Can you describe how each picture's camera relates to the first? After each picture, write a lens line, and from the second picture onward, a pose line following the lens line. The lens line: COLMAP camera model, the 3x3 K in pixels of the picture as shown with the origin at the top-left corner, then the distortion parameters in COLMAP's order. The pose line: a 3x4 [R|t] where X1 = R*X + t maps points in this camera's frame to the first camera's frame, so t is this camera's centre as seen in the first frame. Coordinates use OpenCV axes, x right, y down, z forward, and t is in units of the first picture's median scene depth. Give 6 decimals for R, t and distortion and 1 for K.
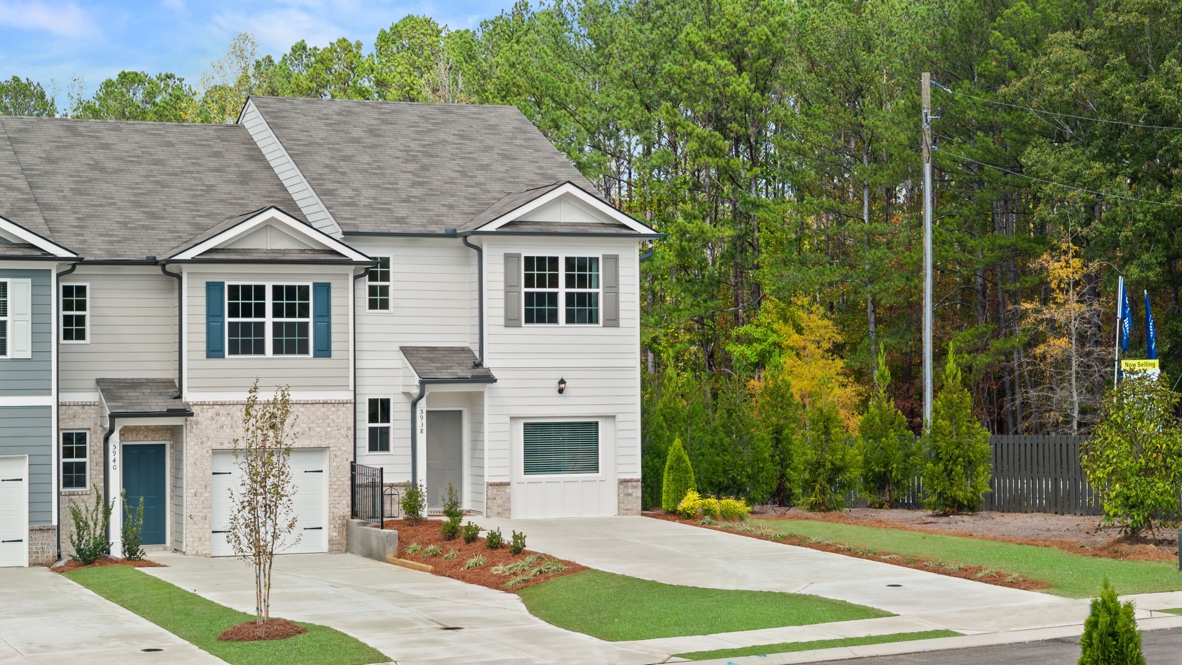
lens RADIAL K [[2366.4, 0, 591.0], [0, 2366.4, 332.5], [0, 0, 1]] dist [-0.131503, -0.146799]
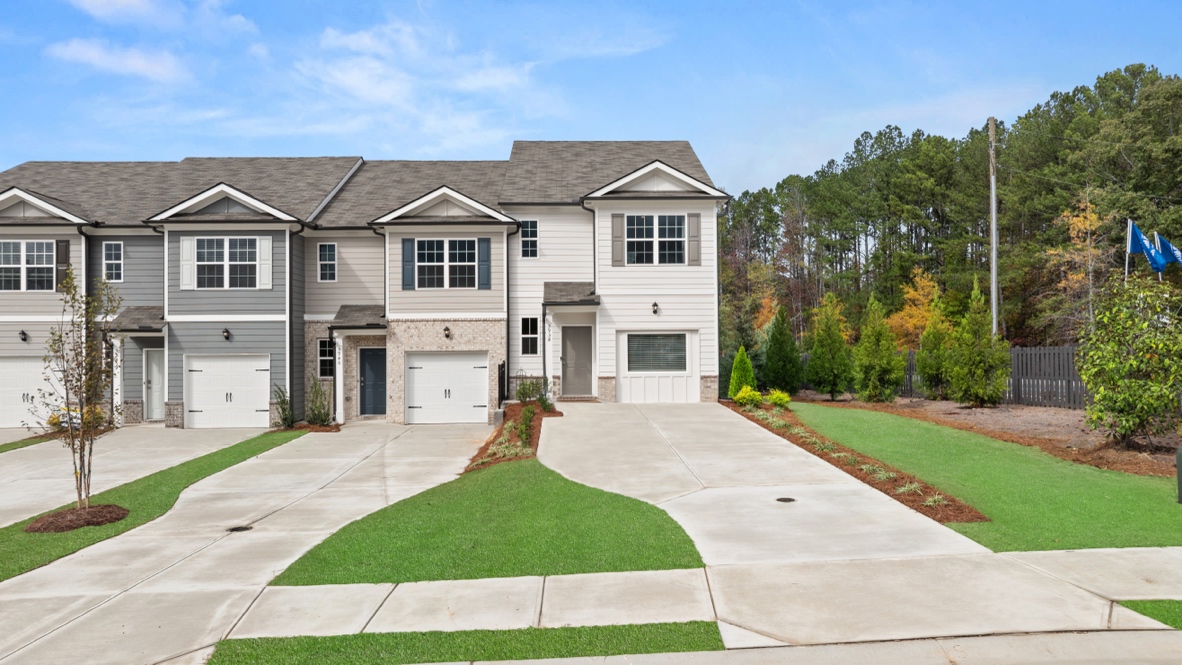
lens RADIAL K [[839.0, 0, 591.0], [0, 839.0, 332.5], [0, 0, 1]] dist [-0.017988, 0.003066]
pose [[0.927546, -0.005410, -0.373669, 0.138280], [0.008432, 0.999944, 0.006453, 0.033868], [0.373613, -0.009136, 0.927540, 0.533330]]
